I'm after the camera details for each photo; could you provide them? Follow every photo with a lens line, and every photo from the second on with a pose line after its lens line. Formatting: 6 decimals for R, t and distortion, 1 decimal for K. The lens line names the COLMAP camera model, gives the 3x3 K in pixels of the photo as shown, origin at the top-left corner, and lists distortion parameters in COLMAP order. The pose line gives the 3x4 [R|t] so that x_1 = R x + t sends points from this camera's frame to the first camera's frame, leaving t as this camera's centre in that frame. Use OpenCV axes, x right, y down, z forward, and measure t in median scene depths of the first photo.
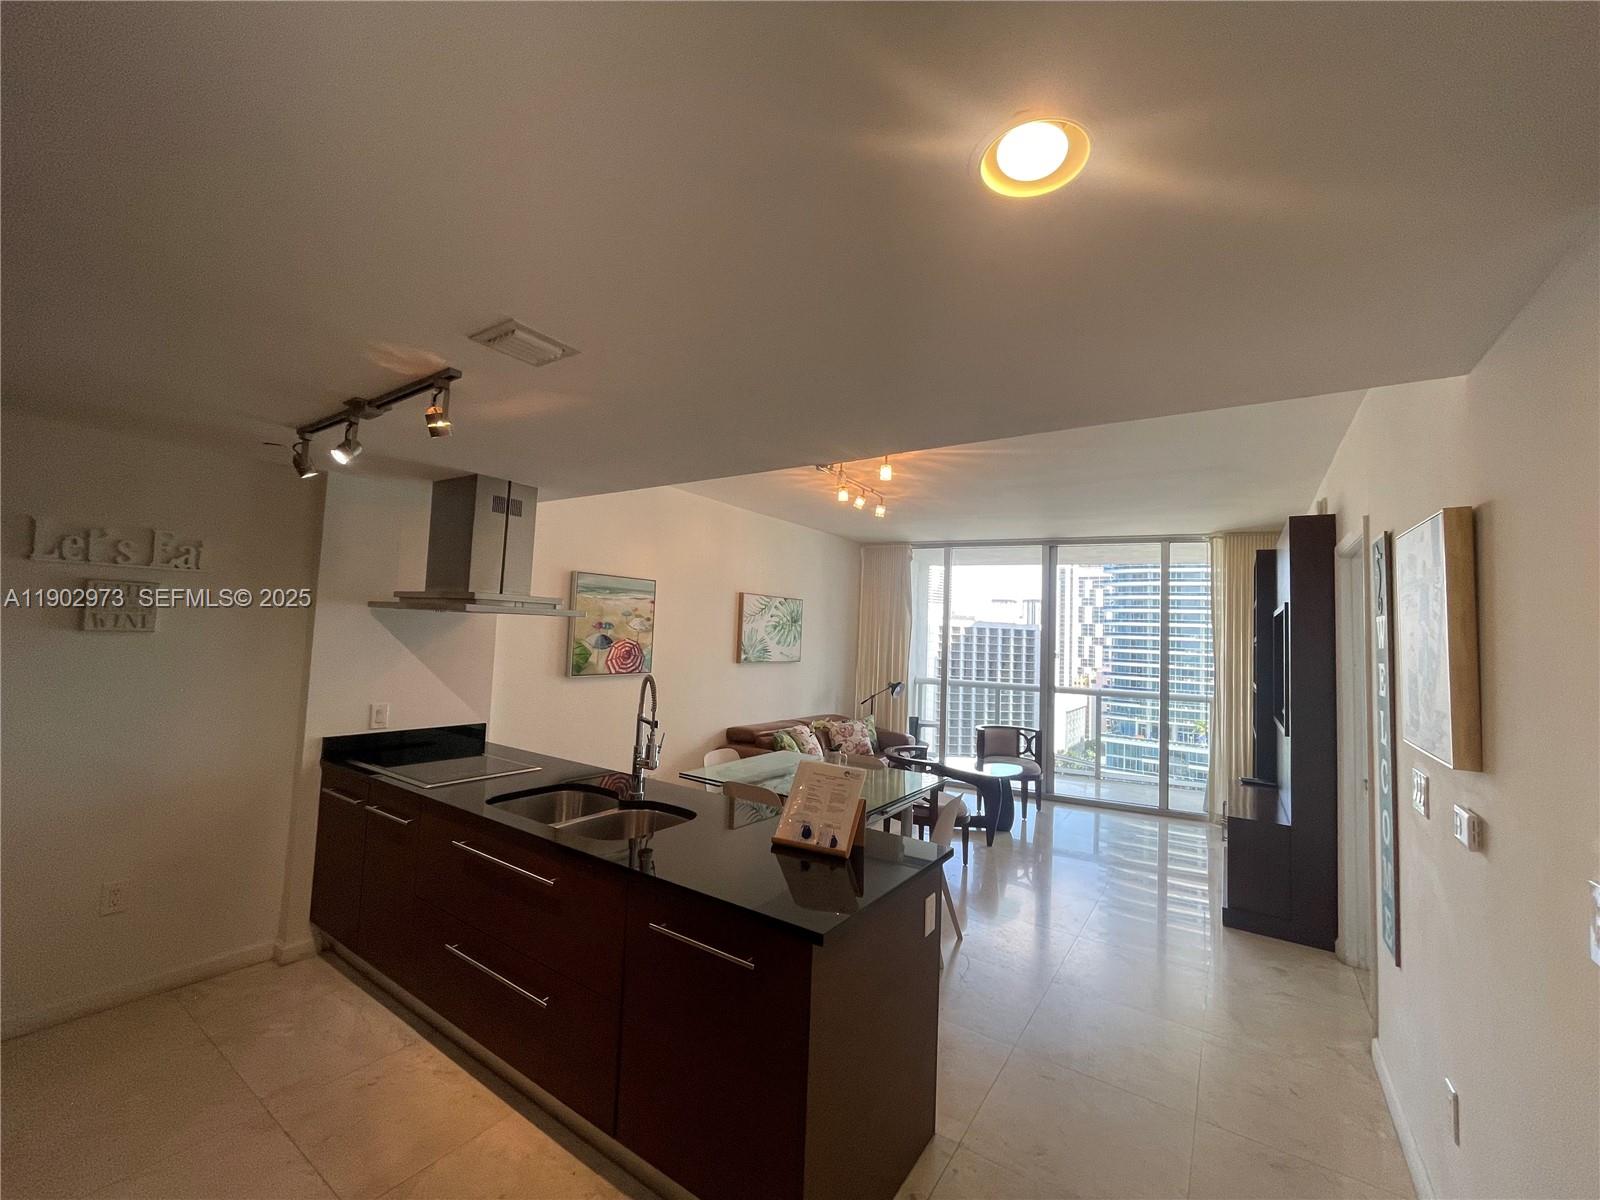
lens RADIAL K [[650.1, 0, 806.0], [0, 650.1, 591.3], [0, 0, 1]] dist [-0.002124, 0.000748]
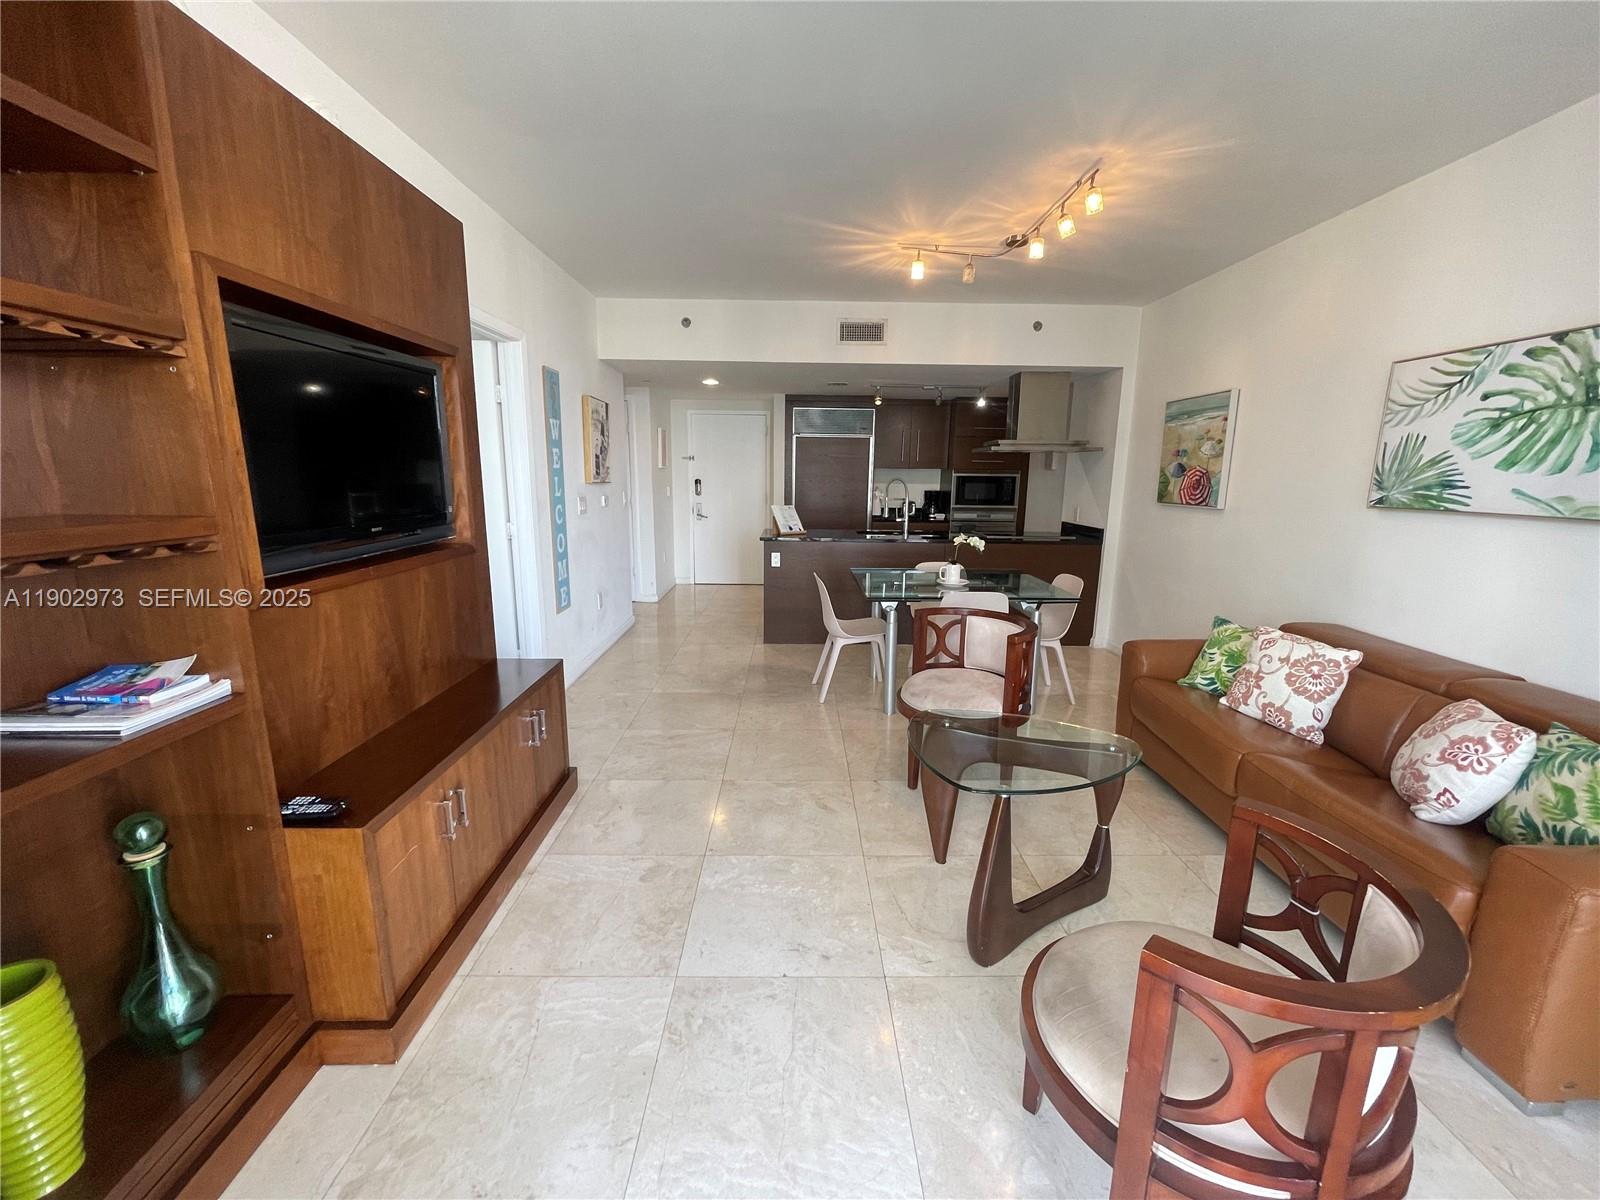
lens RADIAL K [[650.1, 0, 805.5], [0, 650.1, 598.5], [0, 0, 1]] dist [-0.002124, 0.000748]
pose [[-0.826353, 0.058610, -0.560094, 0.548821], [-0.007308, 0.993370, 0.114732, 0.125190], [0.563105, 0.098903, -0.820446, 1.167536]]
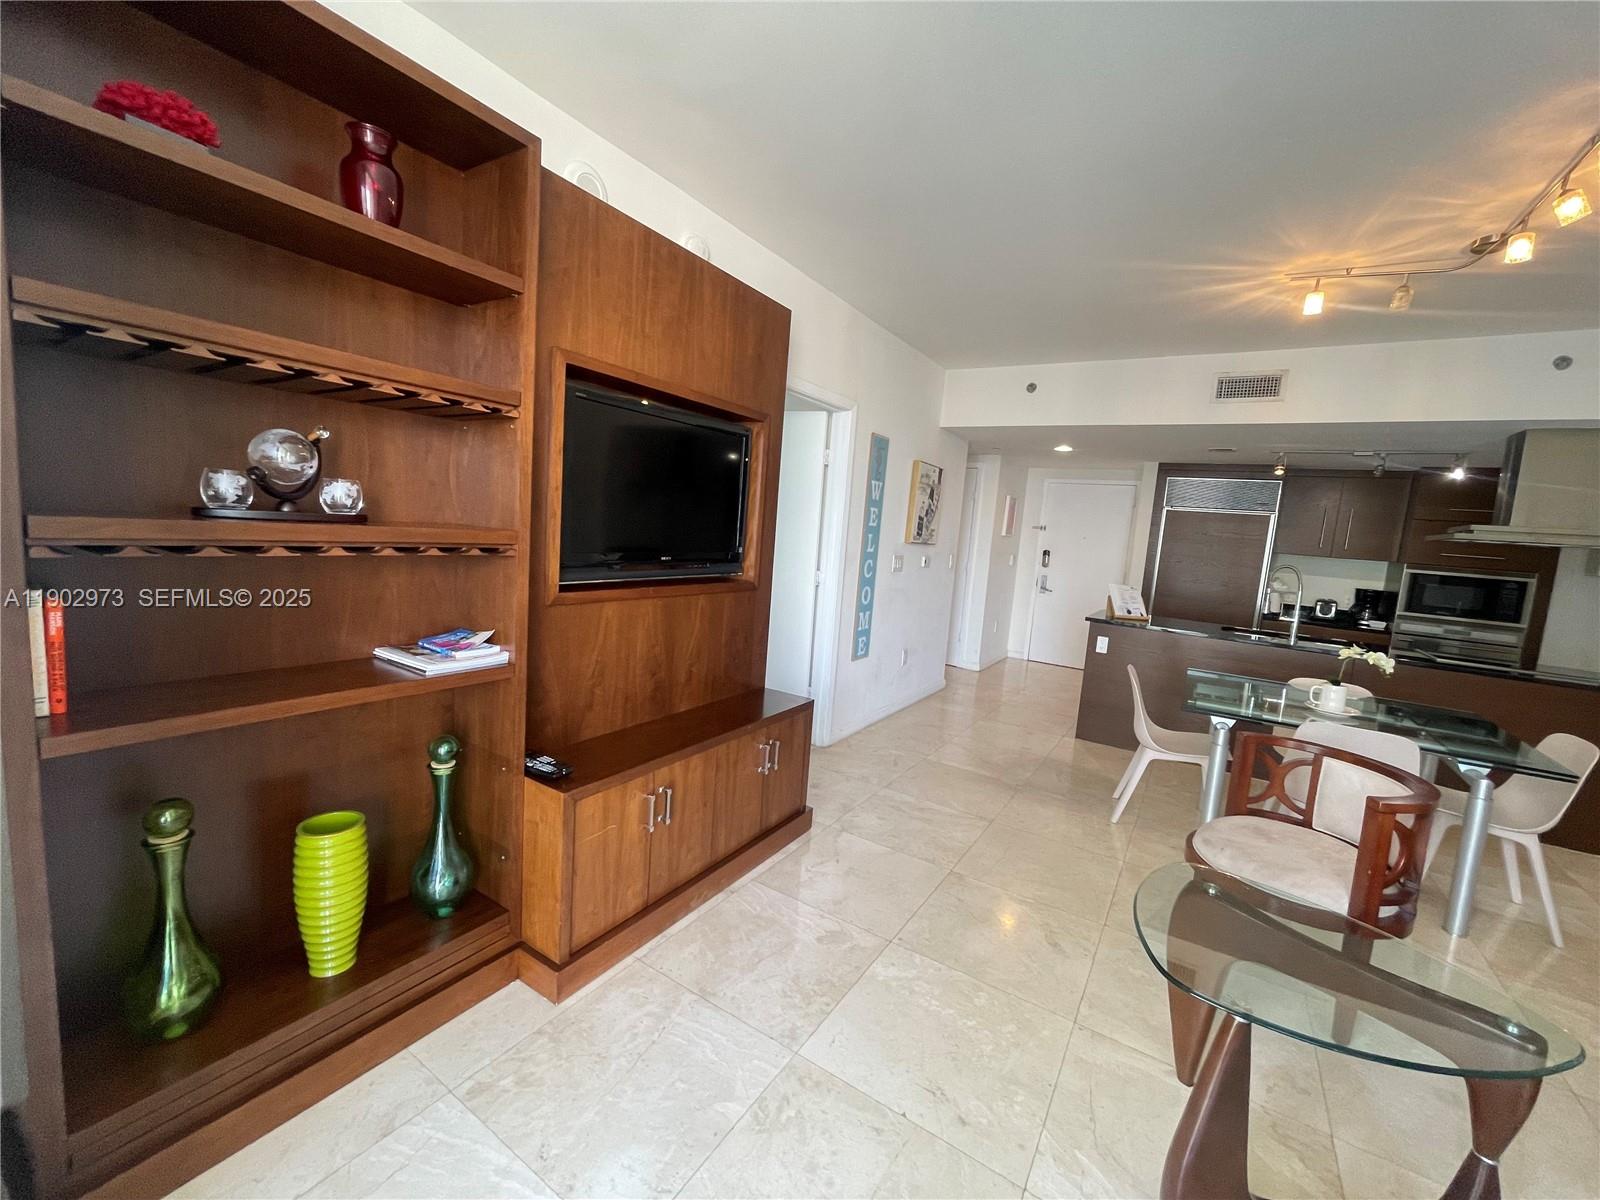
lens RADIAL K [[650.1, 0, 798.6], [0, 650.1, 597.8], [0, 0, 1]] dist [-0.002124, 0.000748]
pose [[-0.992930, -0.116092, -0.024743, 0.459932], [-0.117132, 0.992060, 0.045804, 0.125842], [0.019229, 0.048378, -0.998644, 1.176350]]
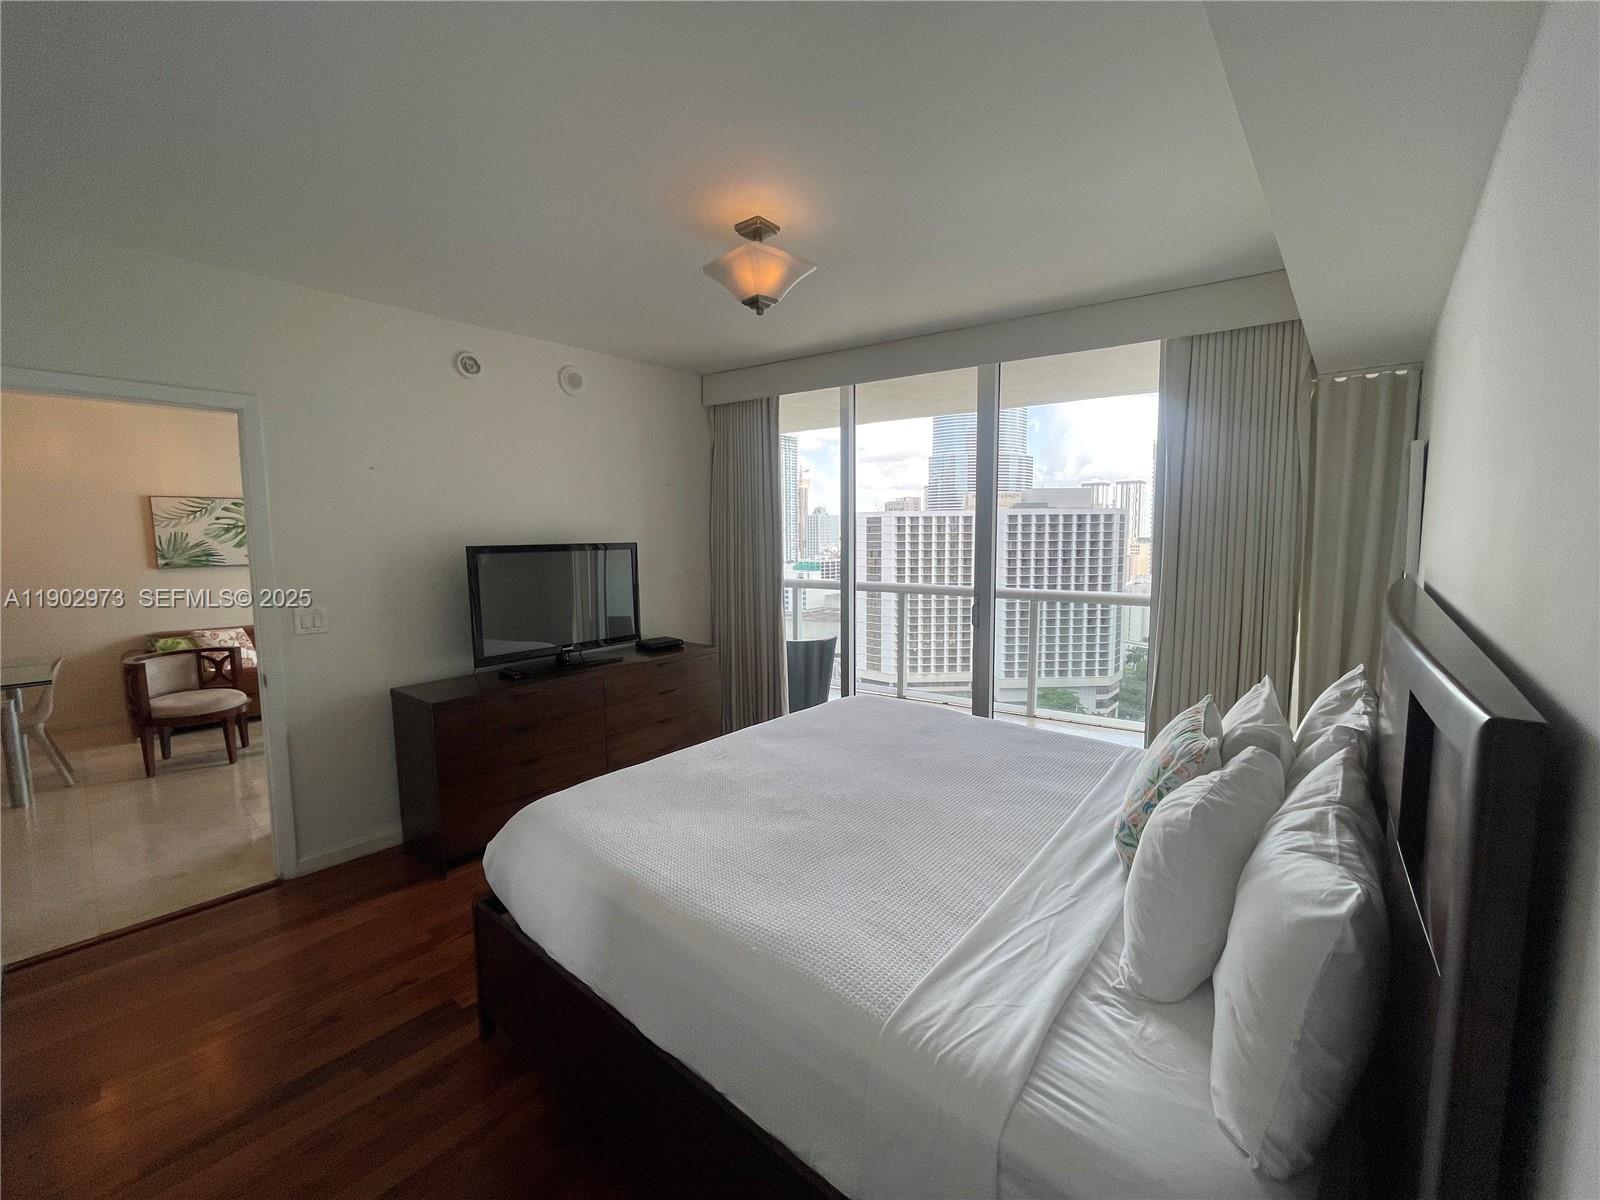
lens RADIAL K [[650.1, 0, 807.2], [0, 650.1, 593.2], [0, 0, 1]] dist [-0.002124, 0.000748]
pose [[0.991305, -0.038089, -0.125953, 0.985700], [0.057572, 0.986256, 0.154868, 0.051868], [0.118323, -0.160773, 0.979873, 0.150419]]
